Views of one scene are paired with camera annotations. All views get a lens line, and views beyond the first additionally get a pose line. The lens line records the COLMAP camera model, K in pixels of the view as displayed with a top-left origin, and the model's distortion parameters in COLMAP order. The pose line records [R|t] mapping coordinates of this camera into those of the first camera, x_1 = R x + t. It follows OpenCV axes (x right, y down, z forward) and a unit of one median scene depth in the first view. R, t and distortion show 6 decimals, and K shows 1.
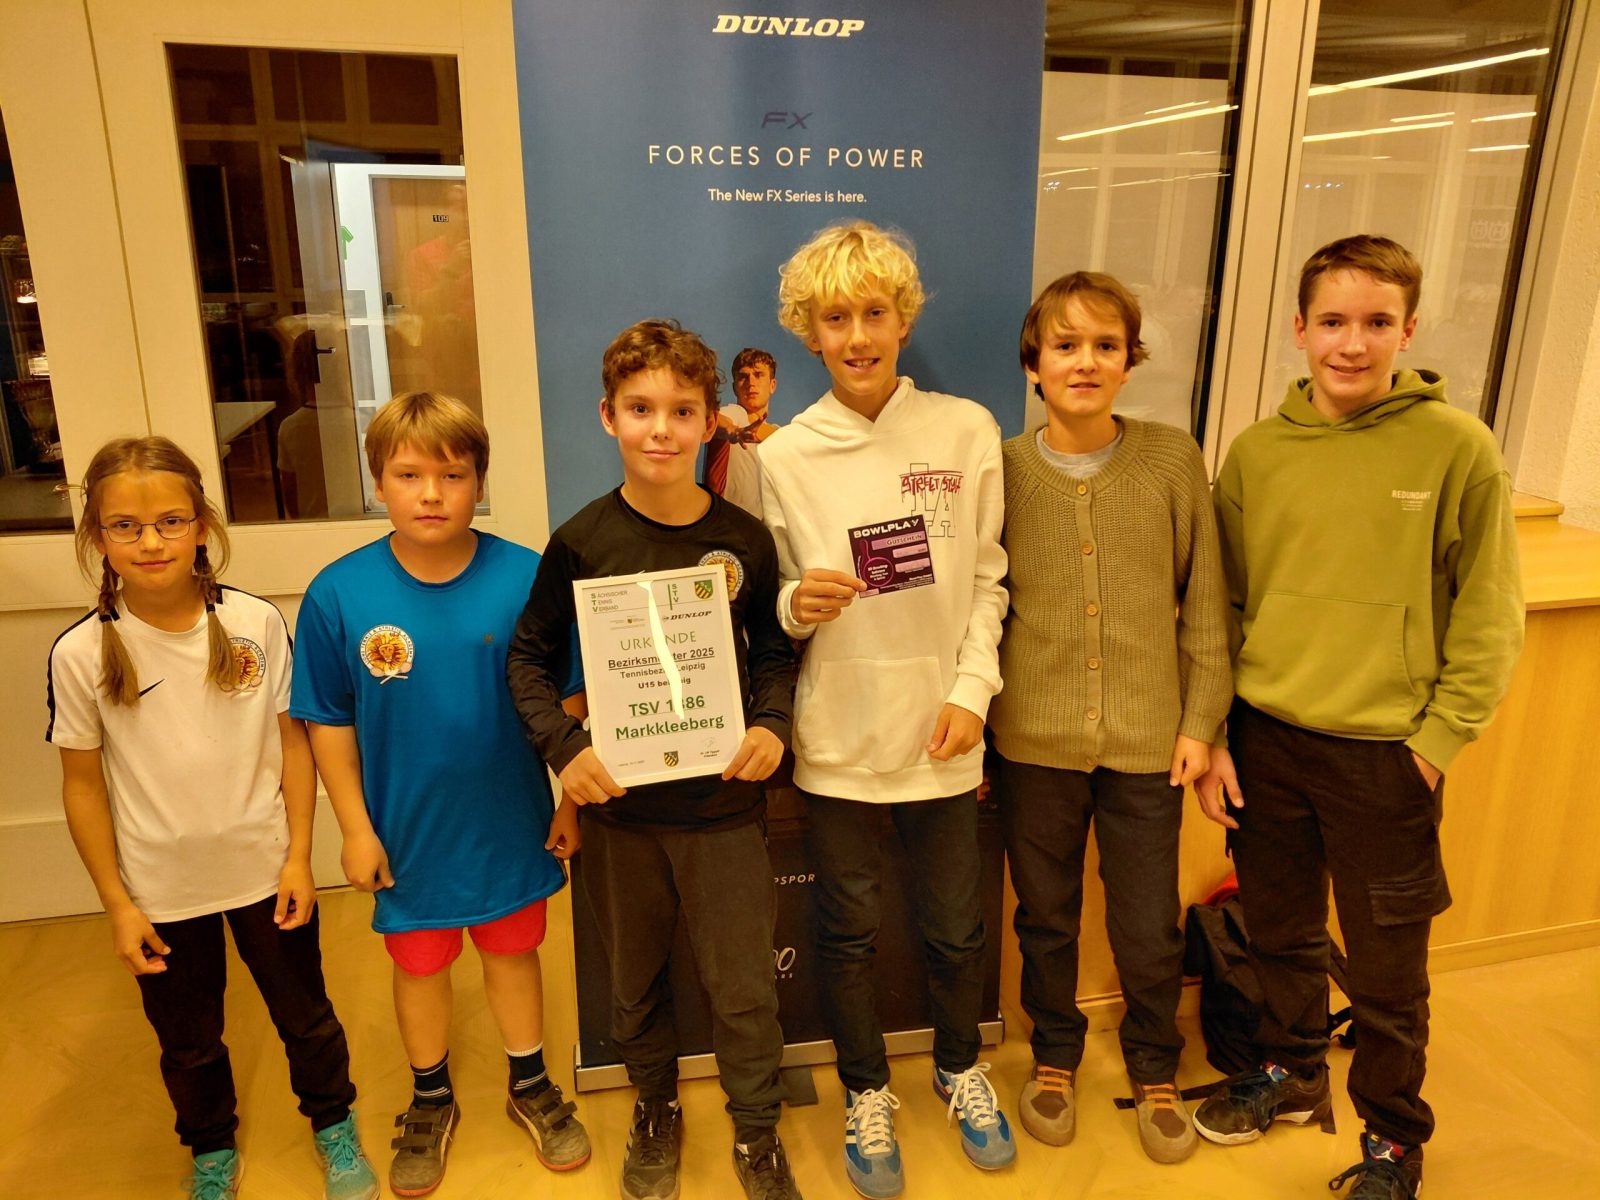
lens RADIAL K [[1154.5, 0, 827.6], [0, 1154.5, 617.7], [0, 0, 1]] dist [0.005817, -0.026088]
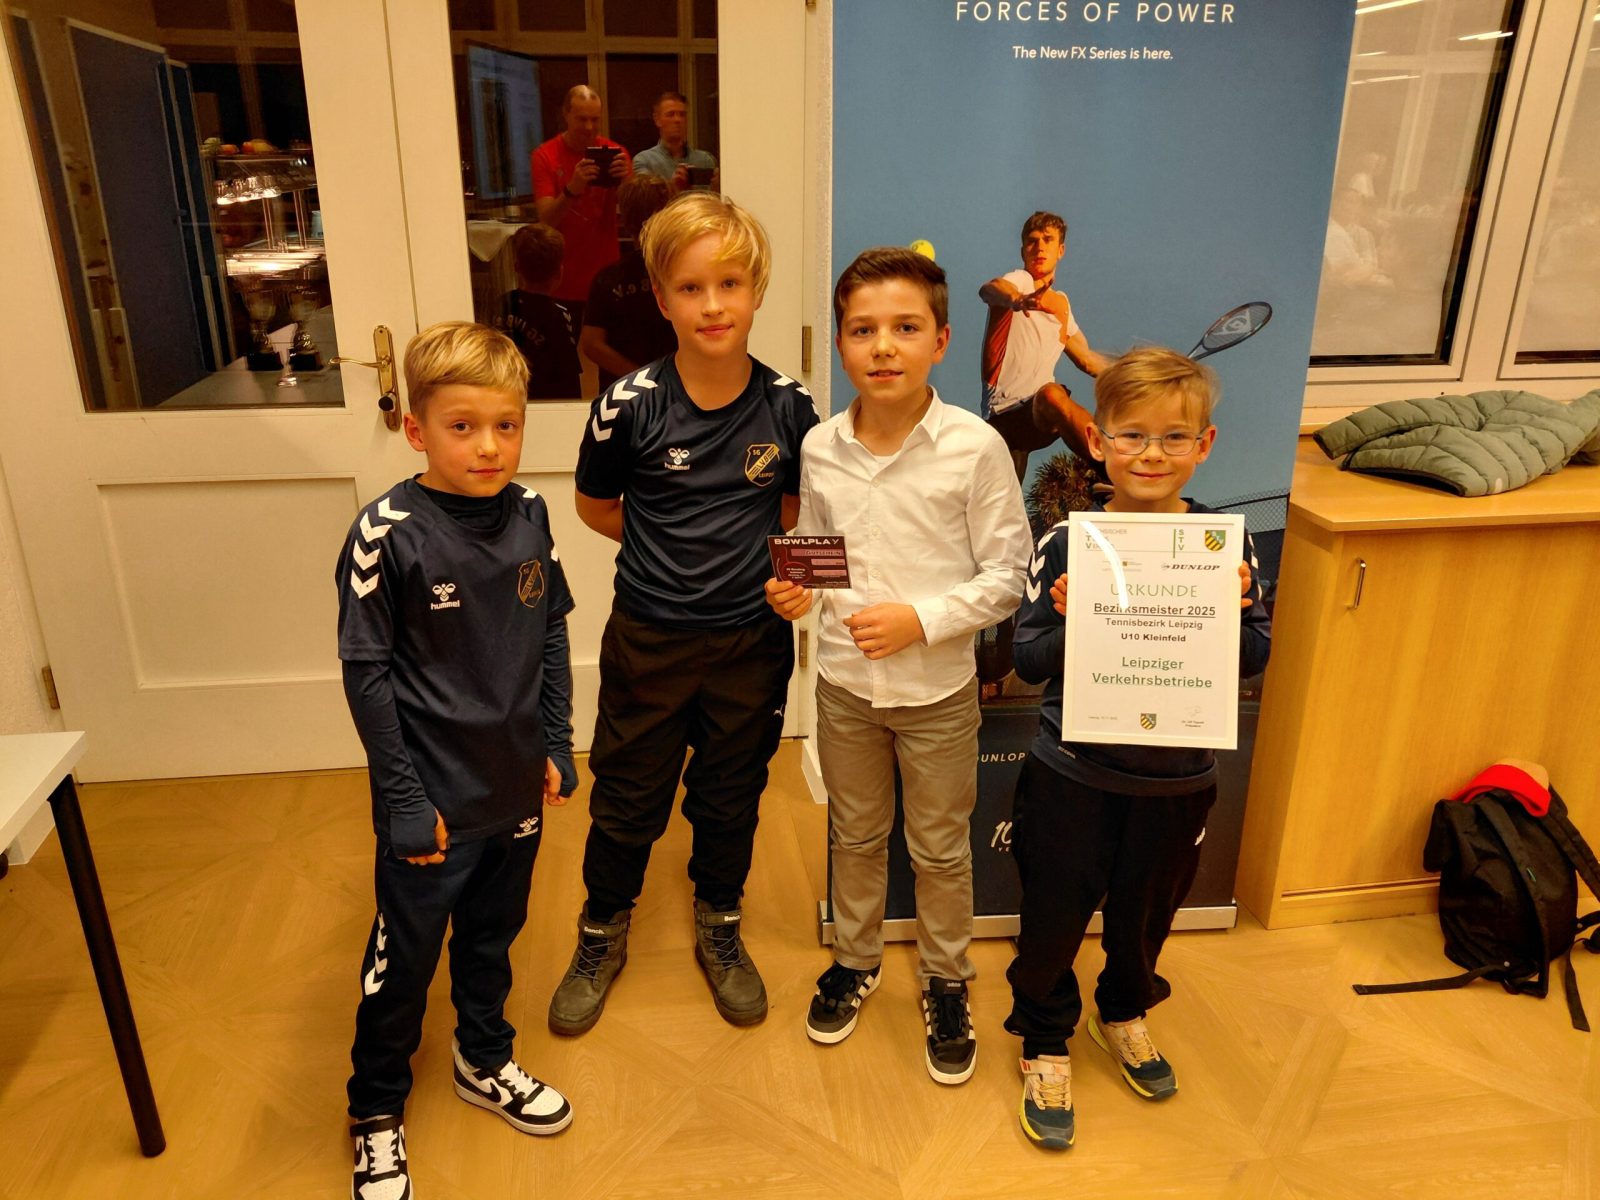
lens RADIAL K [[1154.5, 0, 810.1], [0, 1154.5, 615.3], [0, 0, 1]] dist [0.005817, -0.026088]
pose [[0.994830, 0.032507, -0.096213, -0.139306], [-0.026639, 0.997742, 0.061656, 0.049297], [0.098000, -0.058774, 0.993449, -0.022569]]
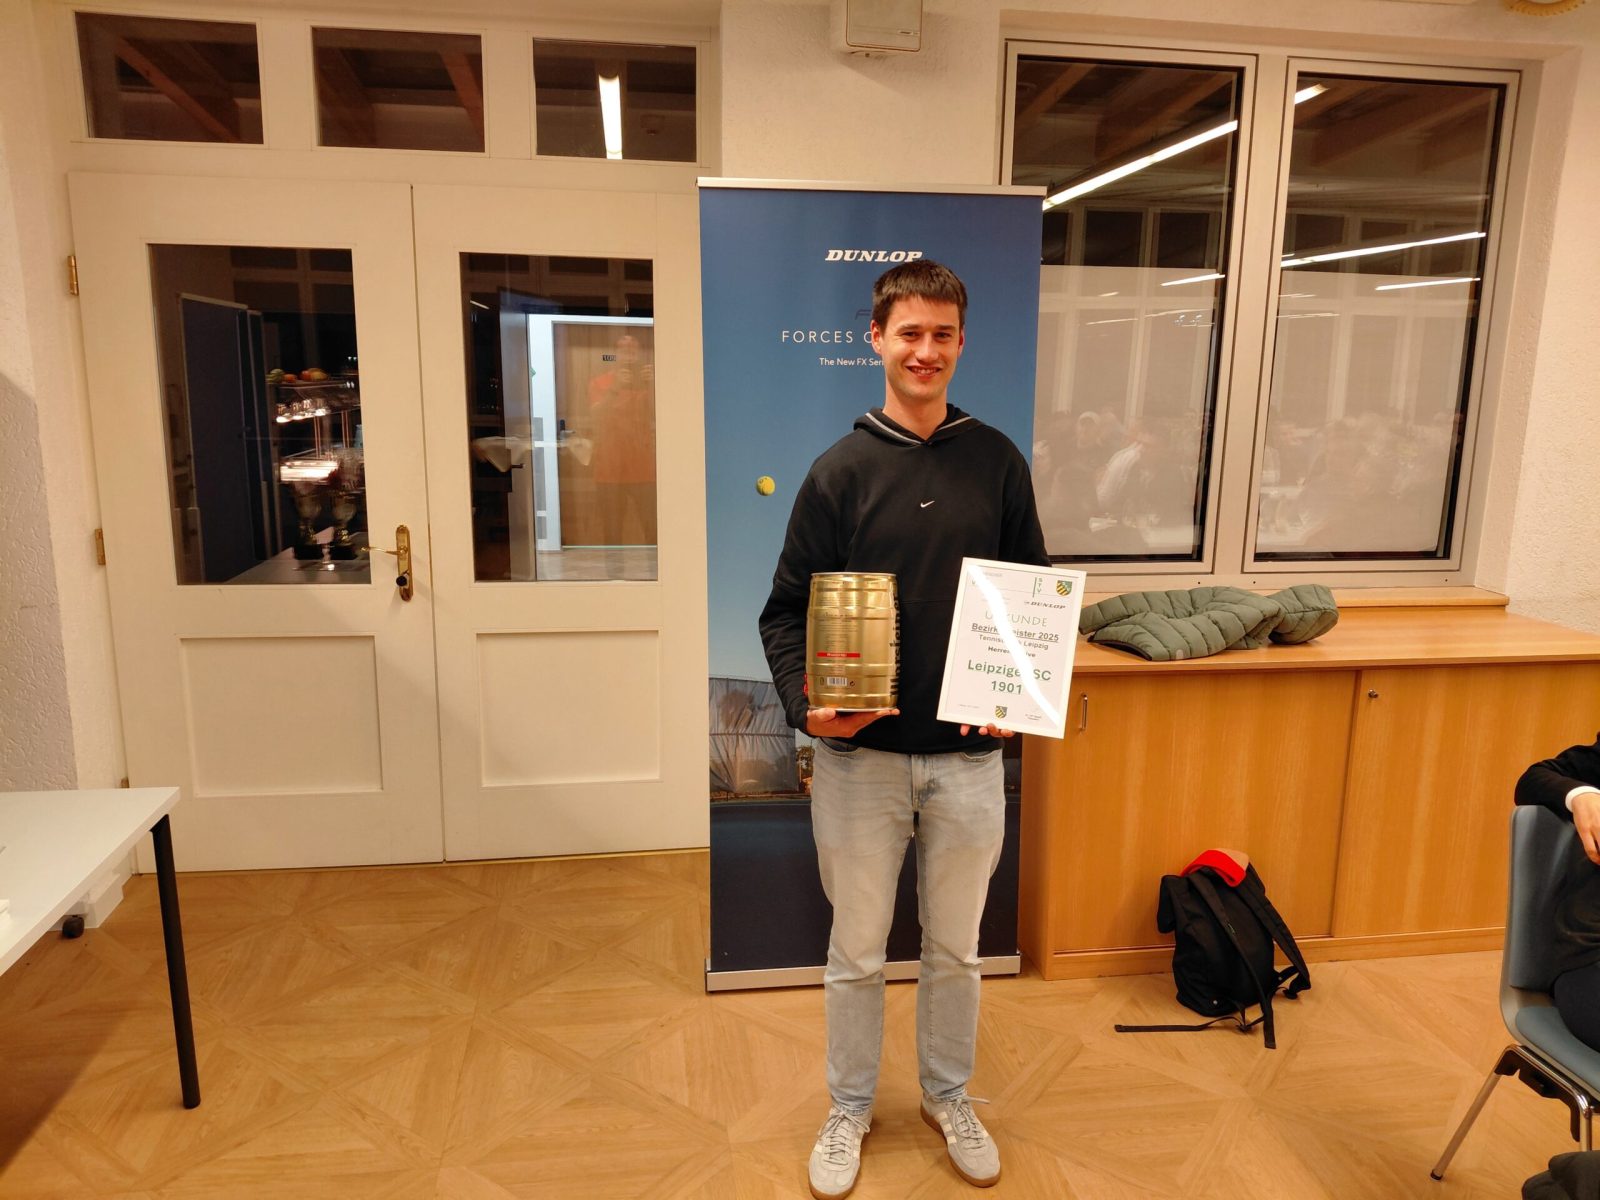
lens RADIAL K [[1154.5, 0, 839.0], [0, 1154.5, 614.7], [0, 0, 1]] dist [0.005817, -0.026088]
pose [[0.995351, 0.026044, -0.092723, 0.063708], [-0.035826, 0.993778, -0.105456, 0.111284], [0.089400, 0.108288, 0.990092, -0.409751]]
